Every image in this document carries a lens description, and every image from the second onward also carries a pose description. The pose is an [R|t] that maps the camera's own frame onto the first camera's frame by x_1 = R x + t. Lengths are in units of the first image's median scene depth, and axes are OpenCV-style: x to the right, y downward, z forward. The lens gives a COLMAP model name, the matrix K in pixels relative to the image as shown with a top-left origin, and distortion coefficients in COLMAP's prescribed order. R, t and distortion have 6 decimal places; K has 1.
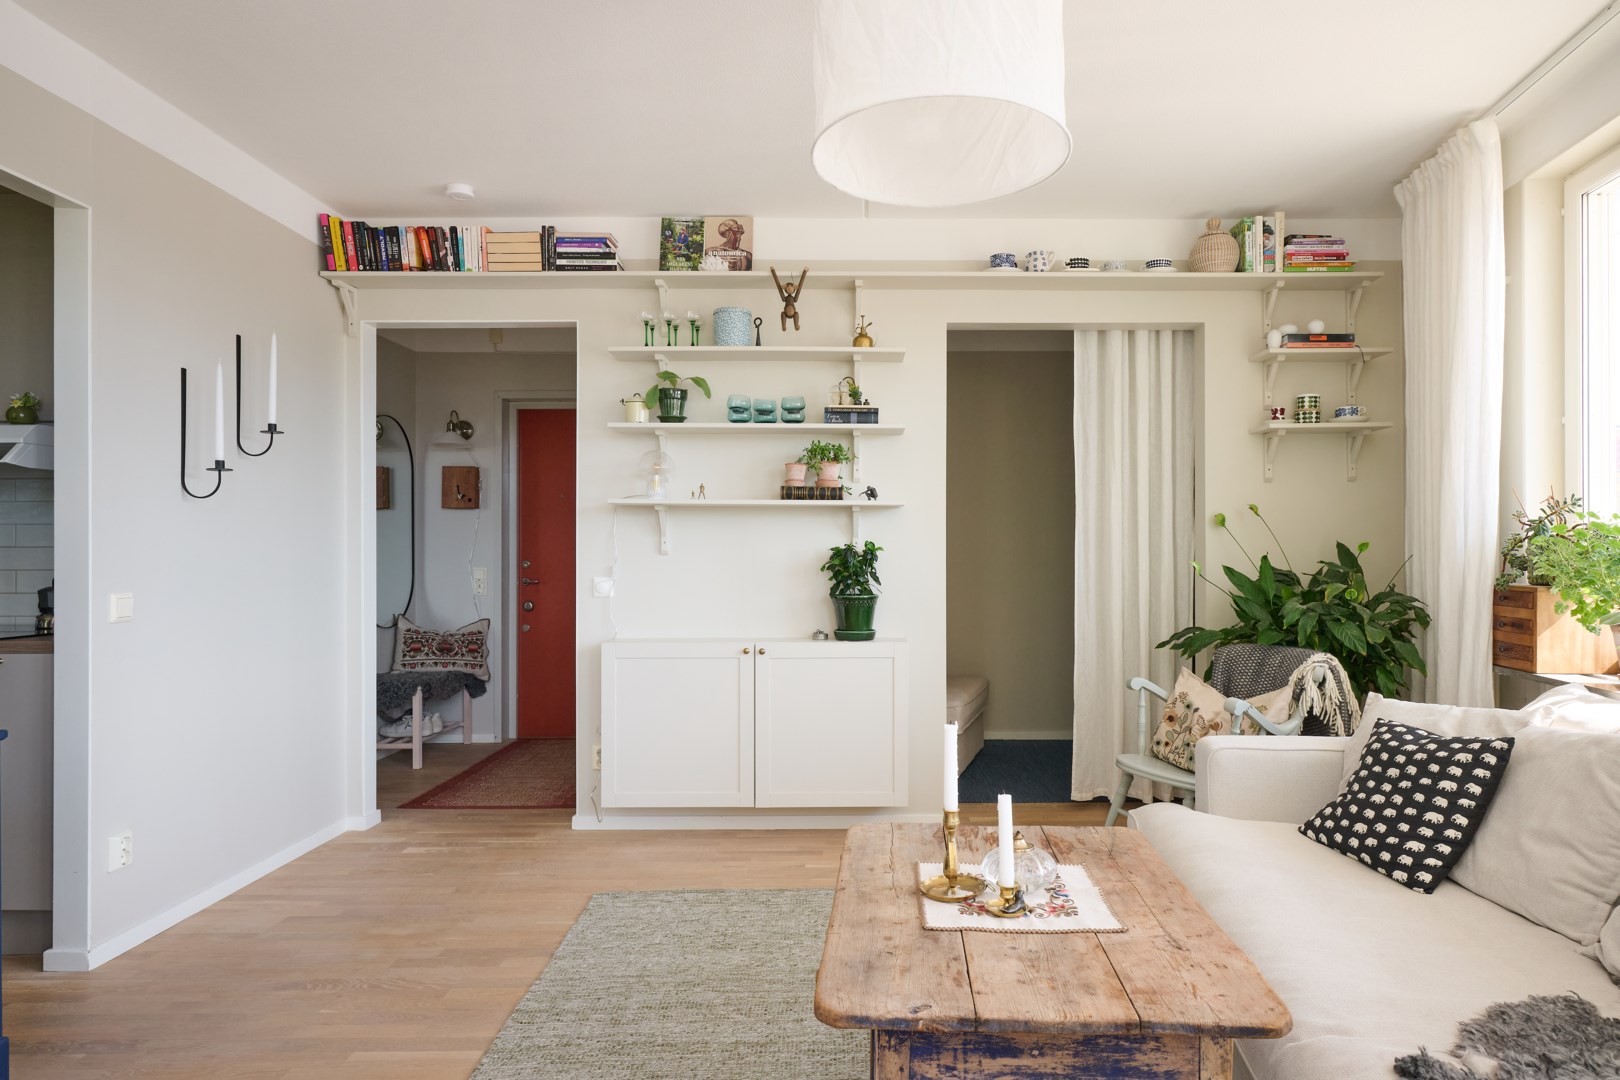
lens RADIAL K [[937.5, 0, 863.4], [0, 937.5, 541.6], [0, 0, 1]] dist [-0.000019, -0.000333]
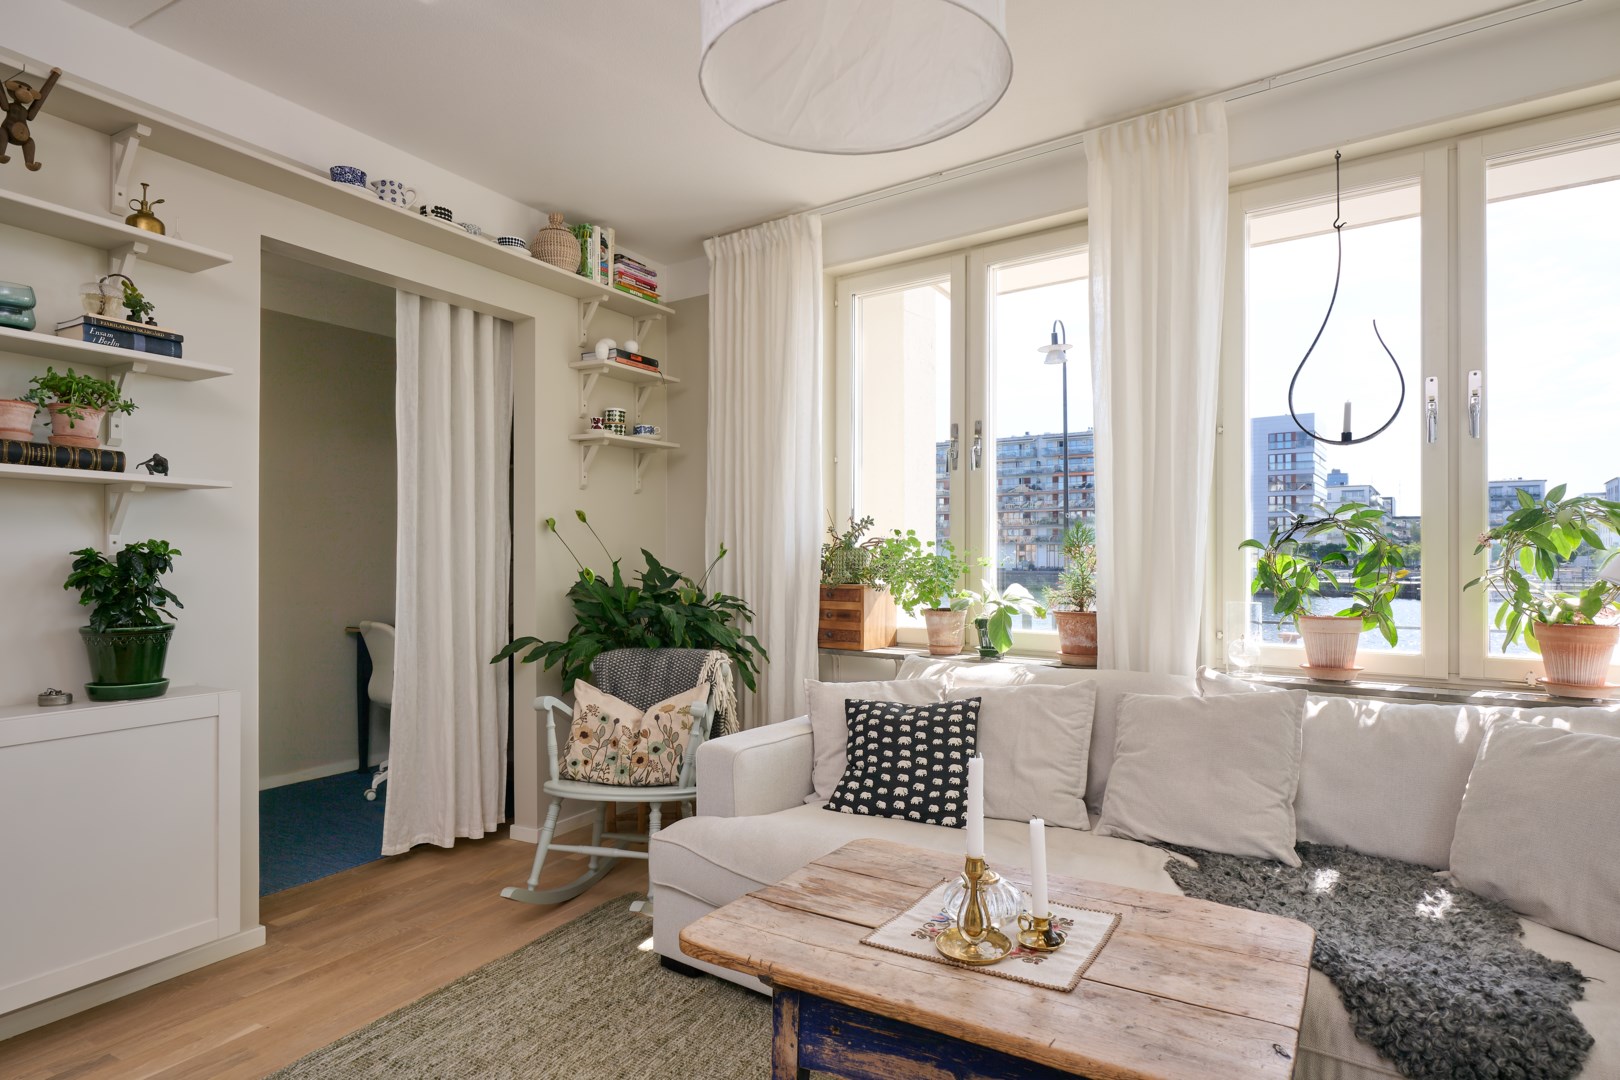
lens RADIAL K [[909.4, 0, 809.3], [0, 909.4, 546.1], [0, 0, 1]] dist [0.001384, -0.000130]
pose [[0.500187, 0.012752, 0.865824, -0.311633], [-0.013839, 0.999882, -0.006731, 0.001941], [-0.865807, -0.008615, 0.500304, 0.307555]]
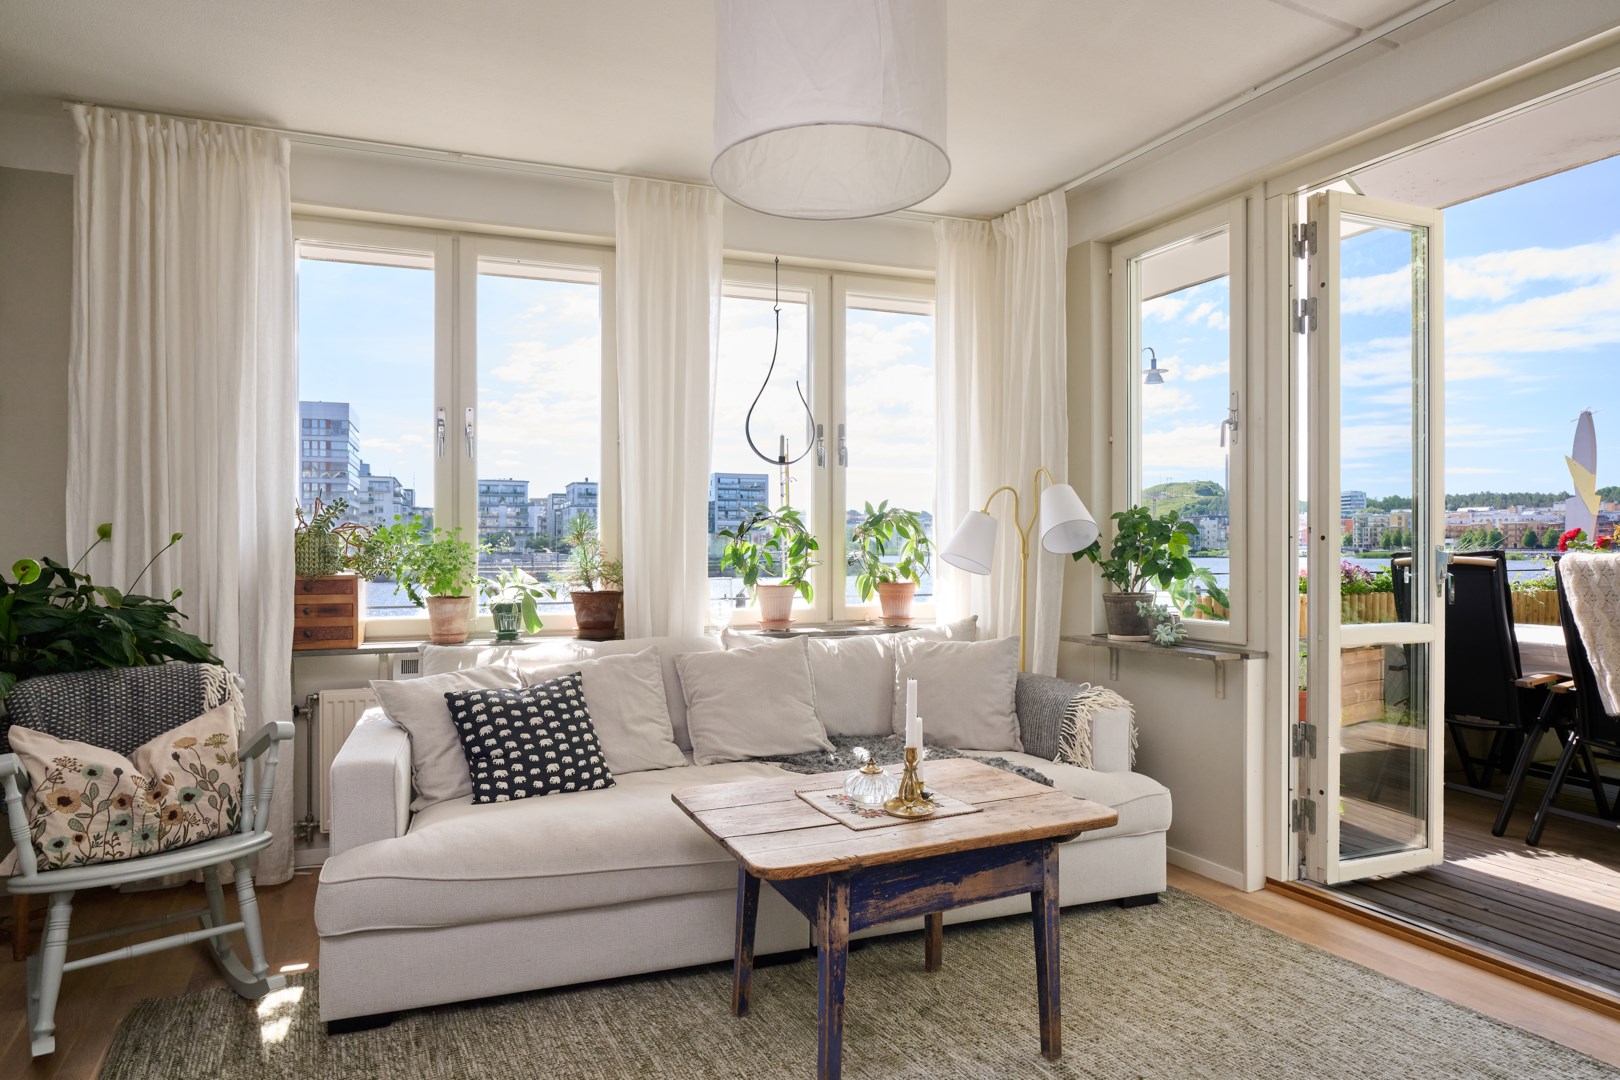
lens RADIAL K [[914.1, 0, 806.4], [0, 914.1, 540.2], [0, 0, 1]] dist [0.001967, -0.000411]
pose [[-0.440015, 0.006672, 0.897965, -0.415735], [-0.010654, 0.999863, -0.012650, 0.009045], [-0.897927, -0.015133, -0.439884, 0.723648]]
